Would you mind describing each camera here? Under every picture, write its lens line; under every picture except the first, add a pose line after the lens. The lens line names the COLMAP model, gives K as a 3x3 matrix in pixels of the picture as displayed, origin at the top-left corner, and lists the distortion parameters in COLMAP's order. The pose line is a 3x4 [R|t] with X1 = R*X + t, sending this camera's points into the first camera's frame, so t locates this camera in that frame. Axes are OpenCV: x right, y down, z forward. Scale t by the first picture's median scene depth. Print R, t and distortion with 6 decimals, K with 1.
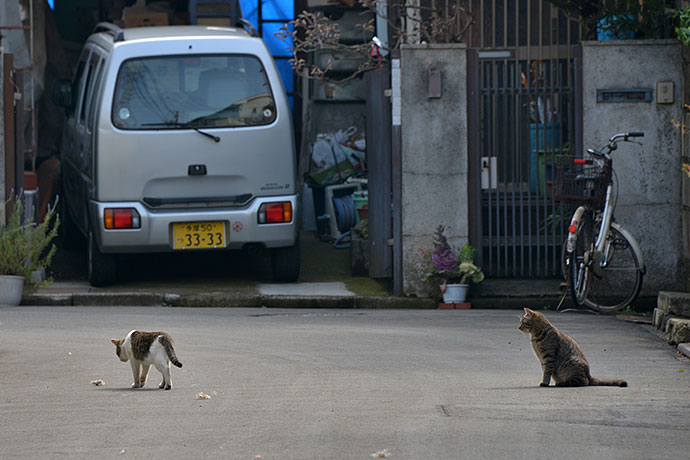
lens RADIAL K [[3044.6, 0, 296.8], [0, 3044.6, 277.1], [0, 0, 1]] dist [0.429400, 11.178183]
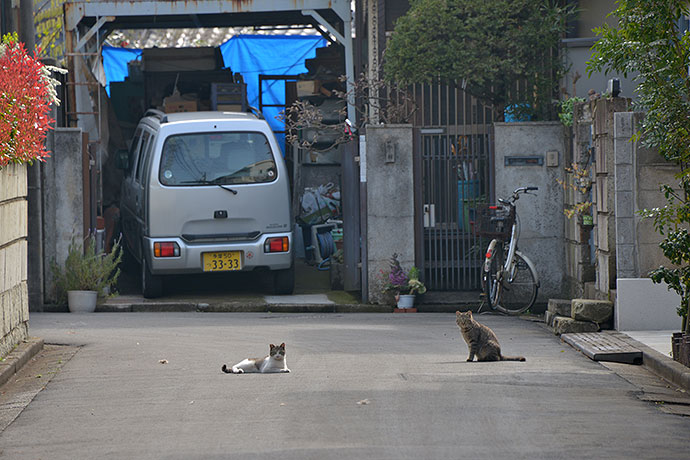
lens RADIAL K [[3044.6, 0, 296.8], [0, 3044.6, 277.1], [0, 0, 1]] dist [0.429400, 11.178183]
pose [[0.999640, -0.004973, 0.026365, -0.035089], [0.005290, 0.999914, -0.011984, 0.010619], [-0.026303, 0.012119, 0.999581, -0.401108]]
